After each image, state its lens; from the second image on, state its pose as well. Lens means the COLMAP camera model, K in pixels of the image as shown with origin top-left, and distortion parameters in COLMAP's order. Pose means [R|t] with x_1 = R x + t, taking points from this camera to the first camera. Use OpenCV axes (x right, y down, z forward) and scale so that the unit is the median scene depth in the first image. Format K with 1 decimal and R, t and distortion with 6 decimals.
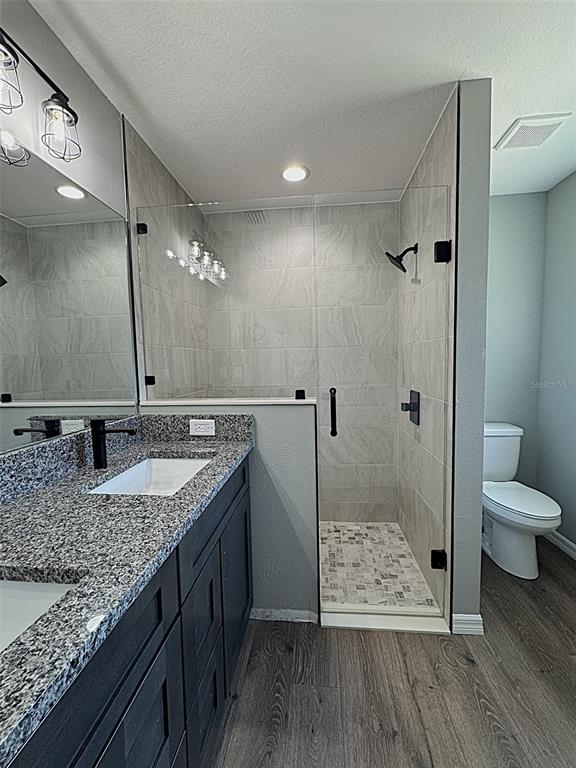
lens RADIAL K [[353.2, 0, 288.0], [0, 353.2, 384.0], [0, 0, 1]] dist [-0.002687, 0.000019]
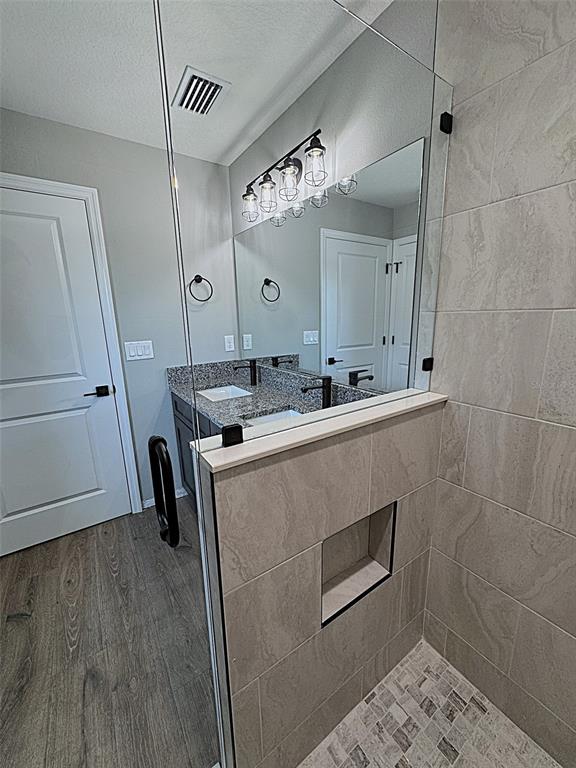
lens RADIAL K [[303.6, 0, 288.0], [0, 303.6, 384.0], [0, 0, 1]] dist [-0.001835, -0.000142]
pose [[-0.770841, 0.178486, -0.611512, 0.275567], [-0.000512, 0.959772, 0.280780, -0.192541], [0.637027, 0.216749, -0.739740, 1.723336]]
